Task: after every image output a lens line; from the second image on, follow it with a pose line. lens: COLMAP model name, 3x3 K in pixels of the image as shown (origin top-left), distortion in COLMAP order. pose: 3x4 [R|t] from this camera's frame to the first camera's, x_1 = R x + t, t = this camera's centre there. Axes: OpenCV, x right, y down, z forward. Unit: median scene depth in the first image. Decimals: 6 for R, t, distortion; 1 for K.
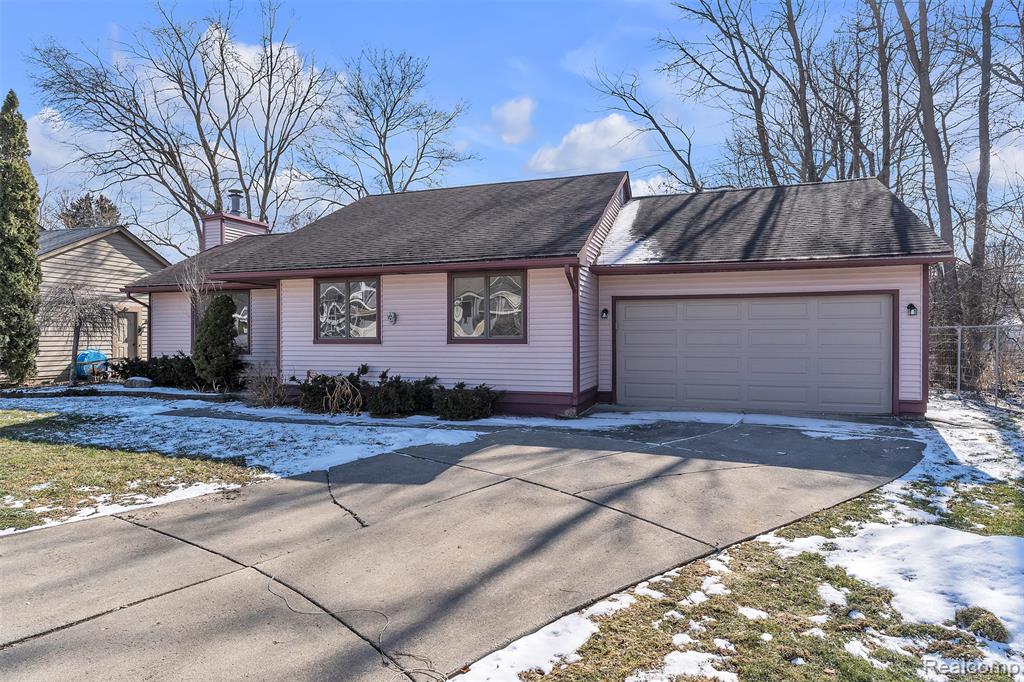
lens RADIAL K [[570.7, 0, 512.0], [0, 570.7, 341.0], [0, 0, 1]] dist [0.011680, 0.000237]
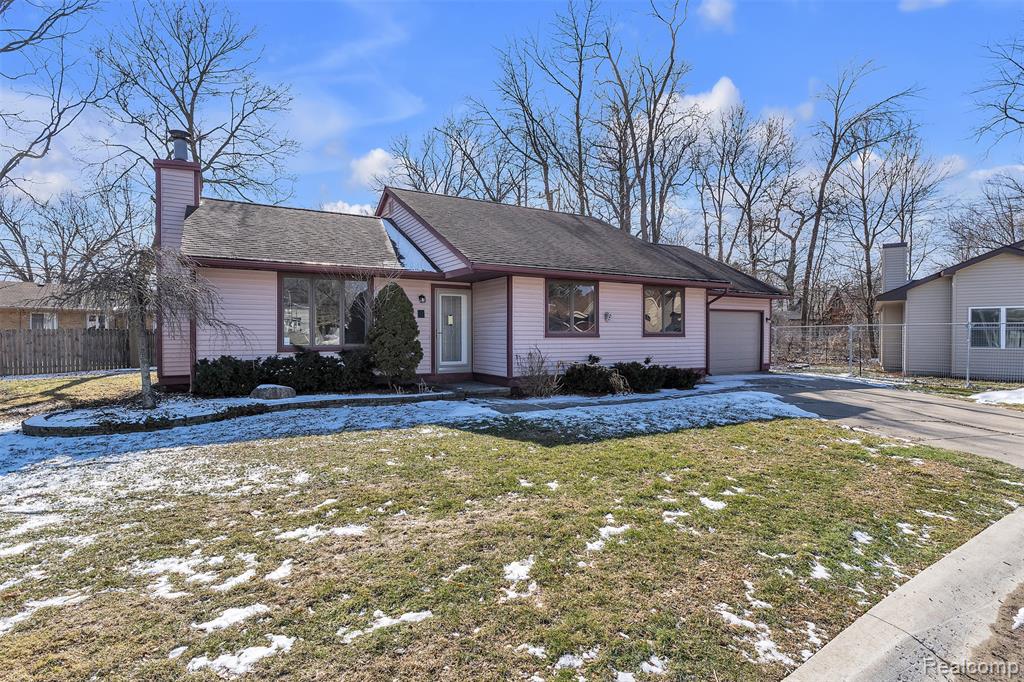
lens RADIAL K [[518.8, 0, 512.0], [0, 518.8, 341.0], [0, 0, 1]] dist [-0.027244, -0.000036]
pose [[0.655101, -0.008386, 0.755495, -1.220598], [0.002351, 0.999956, 0.009062, 0.001744], [-0.755538, -0.004160, 0.655092, 0.421459]]
